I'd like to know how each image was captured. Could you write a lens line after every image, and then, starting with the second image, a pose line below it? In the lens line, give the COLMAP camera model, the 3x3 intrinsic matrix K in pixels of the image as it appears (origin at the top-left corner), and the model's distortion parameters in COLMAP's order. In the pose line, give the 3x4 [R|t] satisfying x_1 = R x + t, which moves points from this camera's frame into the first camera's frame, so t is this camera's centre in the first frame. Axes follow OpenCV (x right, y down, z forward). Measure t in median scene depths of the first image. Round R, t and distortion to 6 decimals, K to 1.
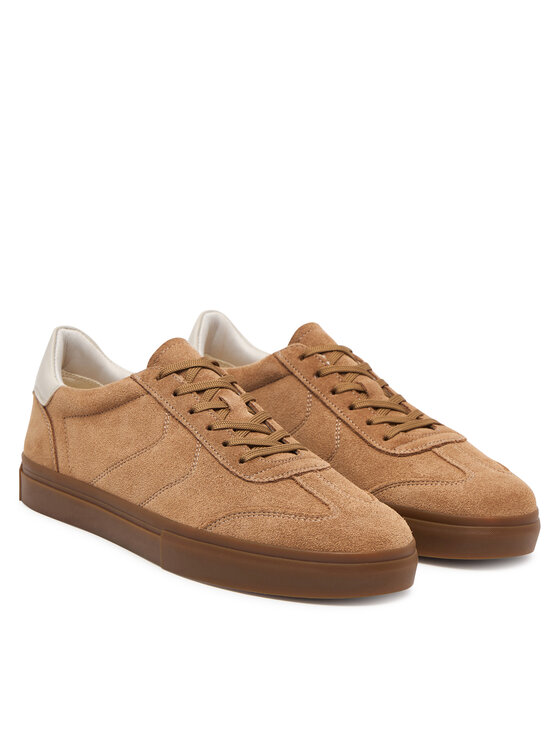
lens RADIAL K [[2194.1, 0, 280.1], [0, 2194.1, 373.0], [0, 0, 1]] dist [0.154092, 0.000000]
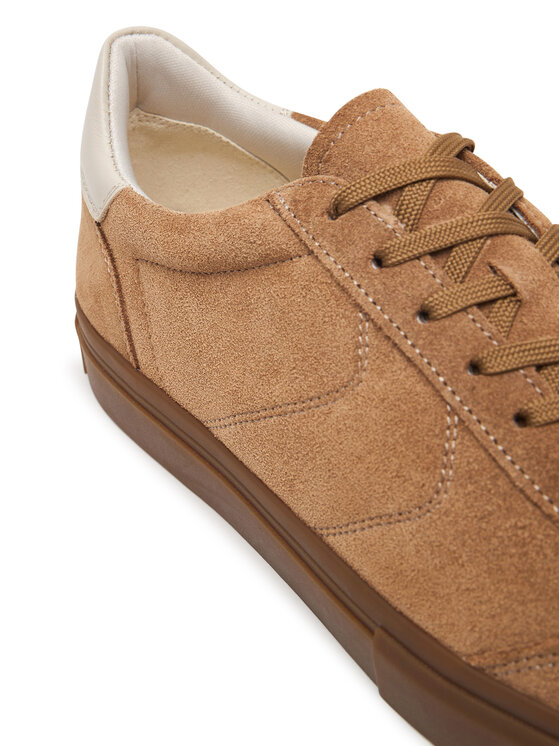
lens RADIAL K [[1675.4, 0, 279.8], [0, 1675.4, 373.0], [0, 0, 1]] dist [-0.040656, 0.000000]
pose [[0.992546, -0.062424, -0.104673, -0.034501], [0.093003, 0.943011, 0.319502, -0.070280], [0.078763, -0.326855, 0.941787, 0.696545]]
